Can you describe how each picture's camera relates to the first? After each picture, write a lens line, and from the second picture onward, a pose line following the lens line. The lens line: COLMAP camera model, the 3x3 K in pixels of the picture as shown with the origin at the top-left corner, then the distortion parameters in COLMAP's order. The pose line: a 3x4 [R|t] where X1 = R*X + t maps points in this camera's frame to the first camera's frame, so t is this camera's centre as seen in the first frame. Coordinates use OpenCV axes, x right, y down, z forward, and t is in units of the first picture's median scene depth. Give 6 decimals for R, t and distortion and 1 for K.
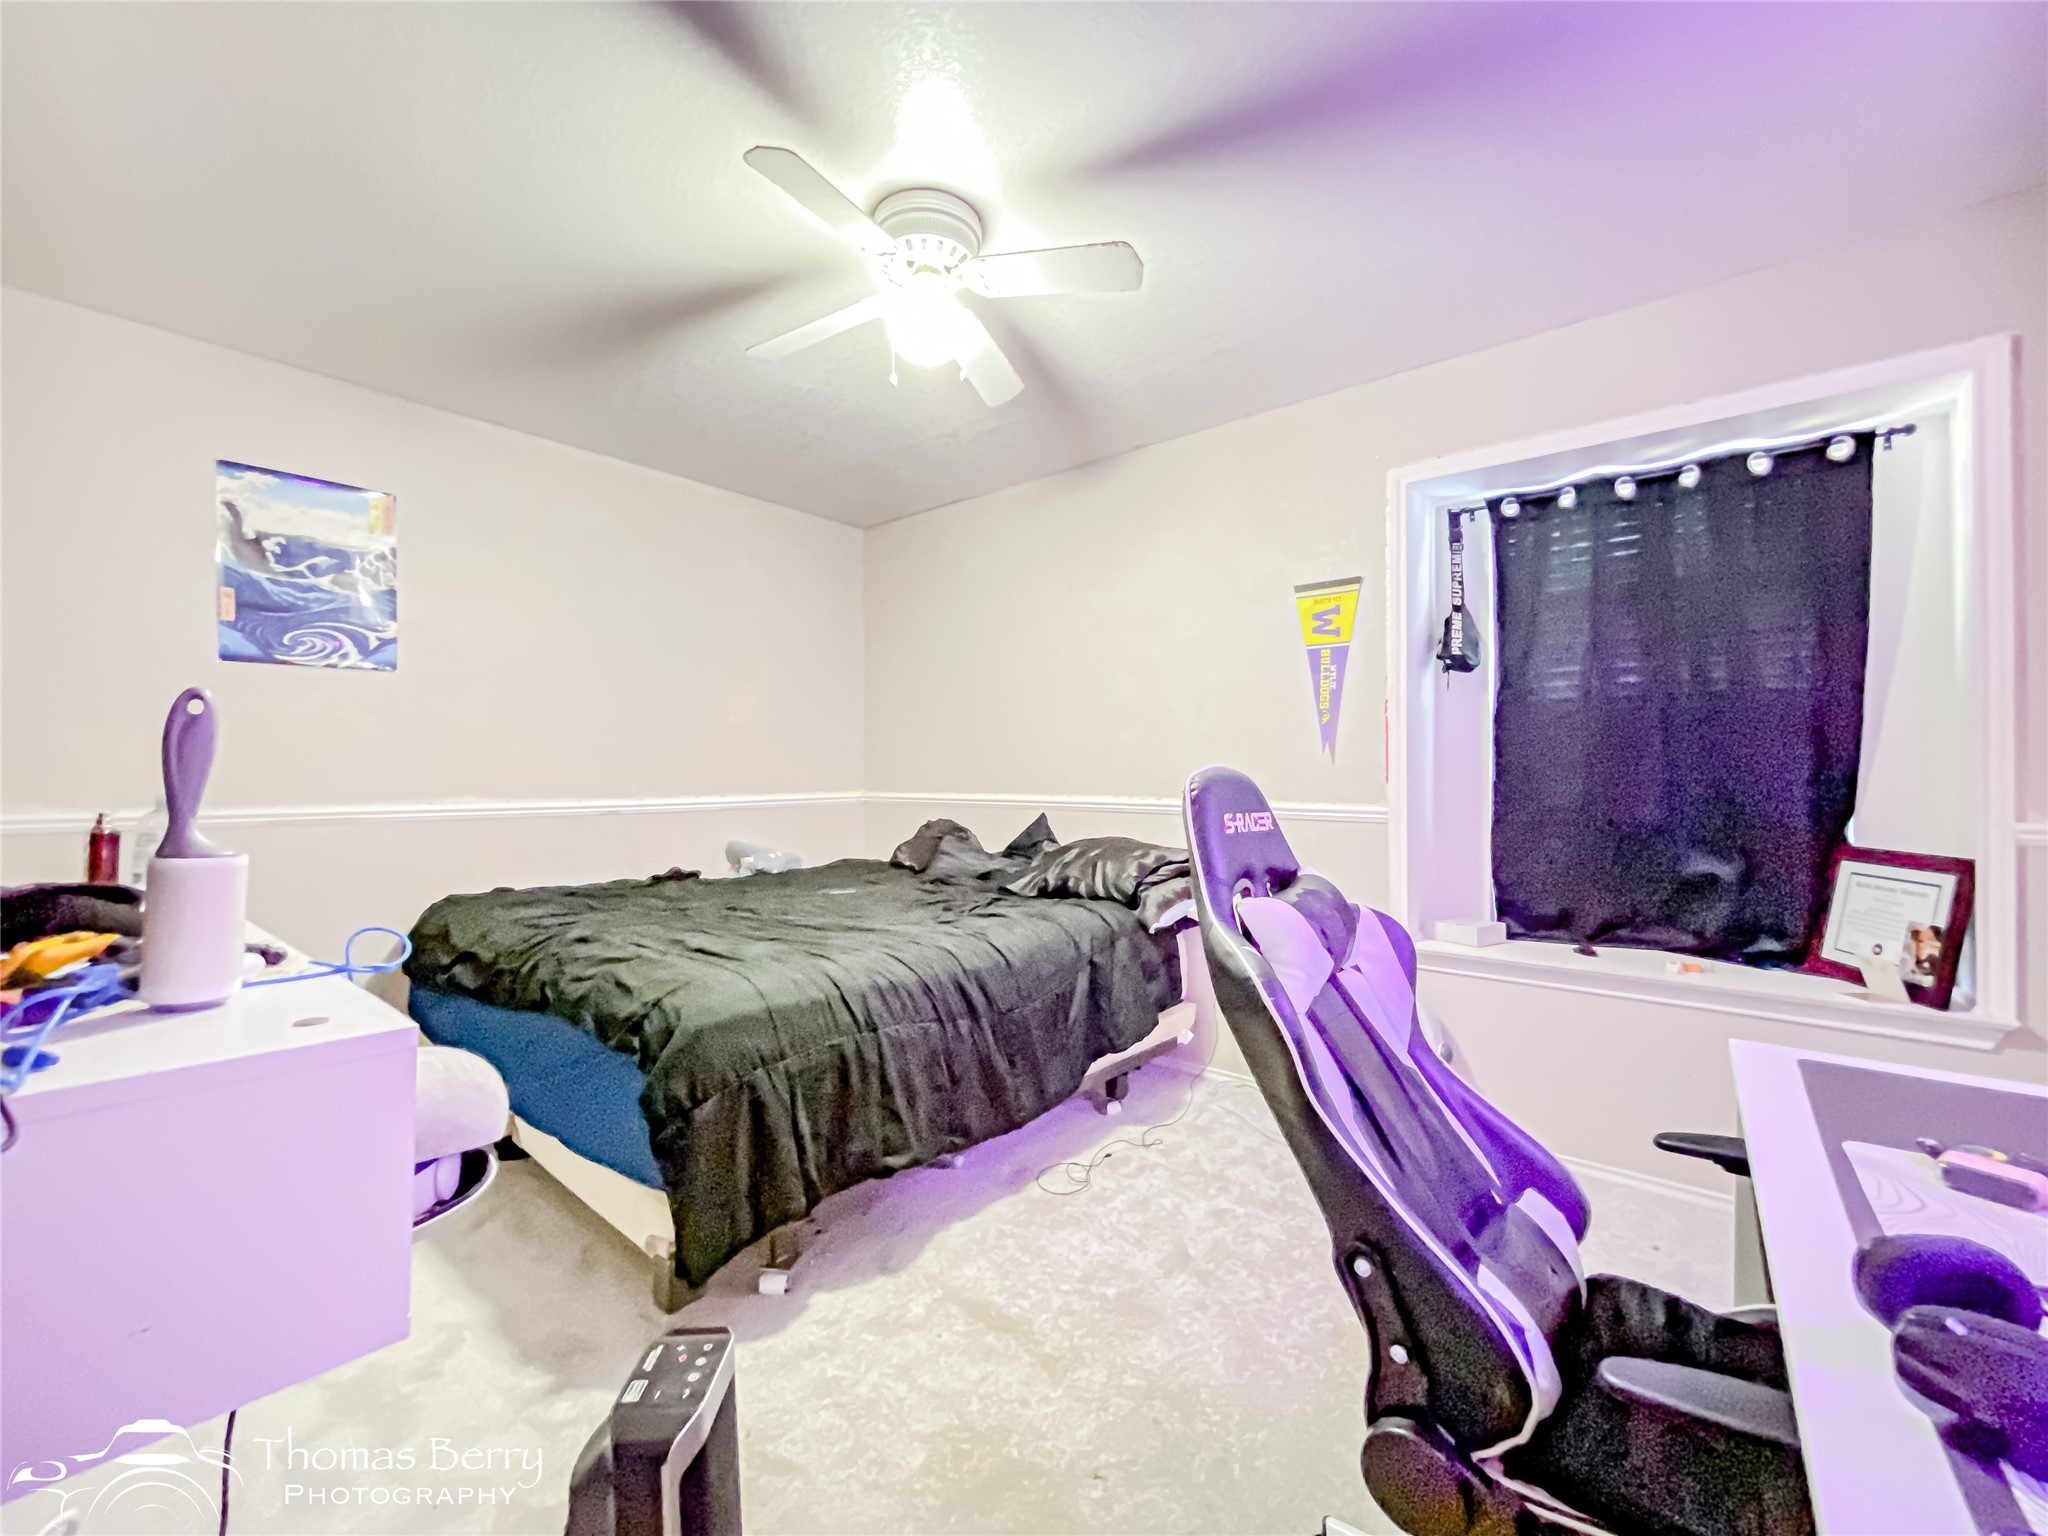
lens RADIAL K [[843.9, 0, 1024.0], [0, 843.9, 768.0], [0, 0, 1]] dist [0.001207, -0.000574]
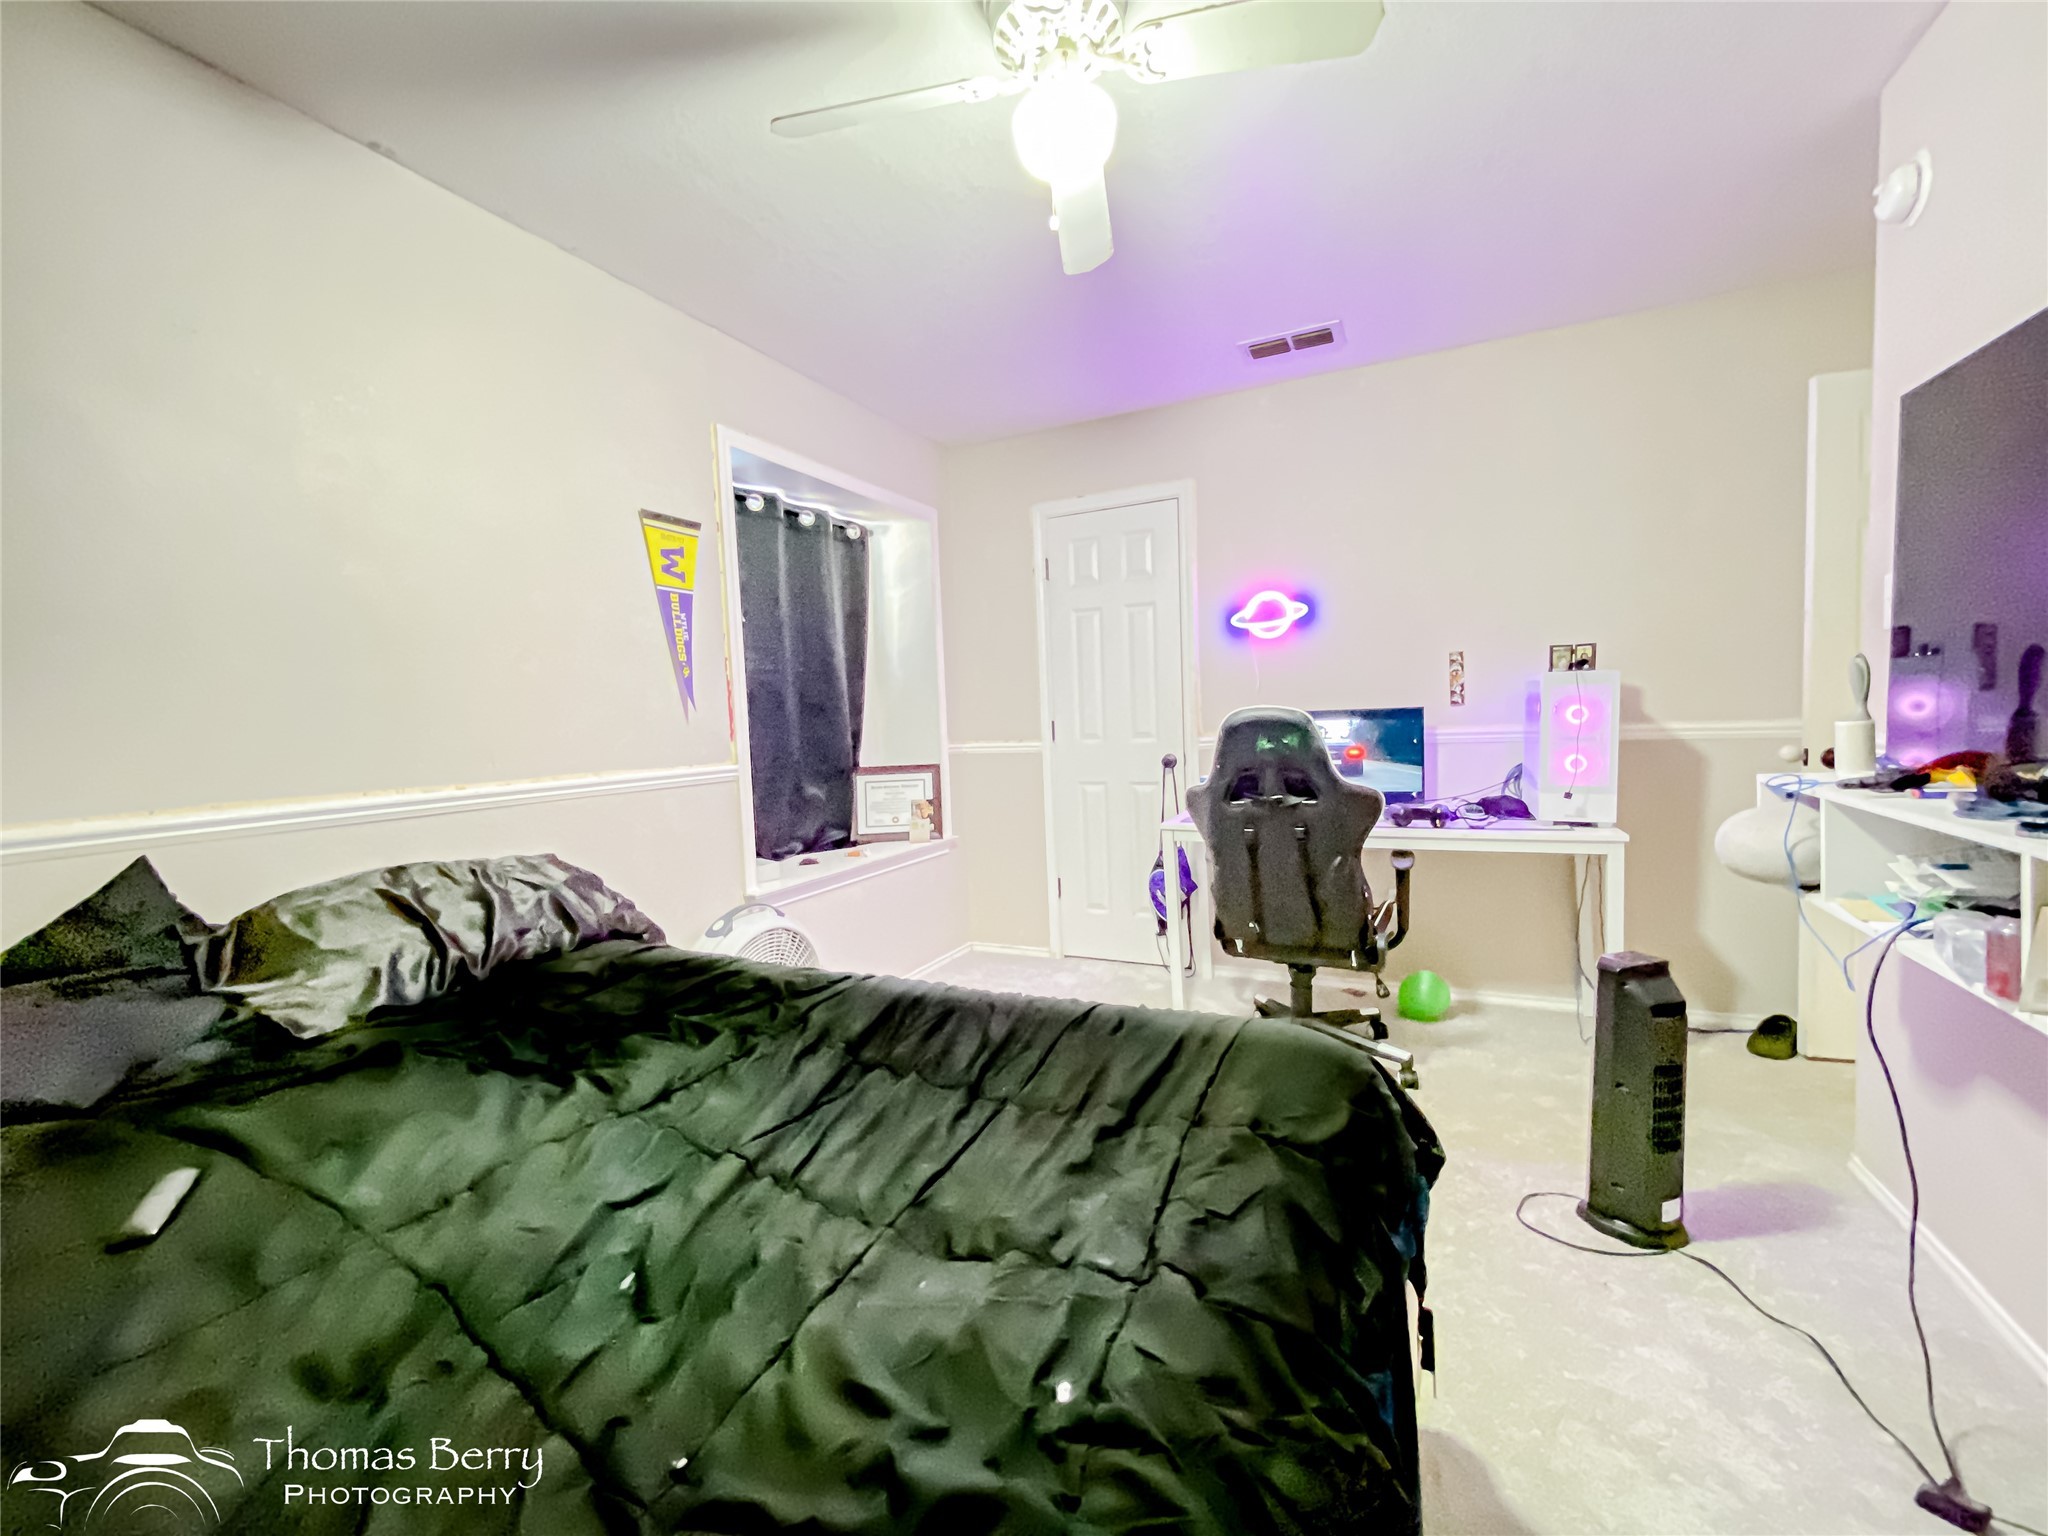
lens RADIAL K [[843.9, 0, 1024.0], [0, 843.9, 768.0], [0, 0, 1]] dist [0.001207, -0.000574]
pose [[-0.254686, -0.047090, 0.965877, -0.606914], [0.041039, 0.997387, 0.059448, 0.004565], [-0.966153, 0.054780, -0.252088, 0.886825]]
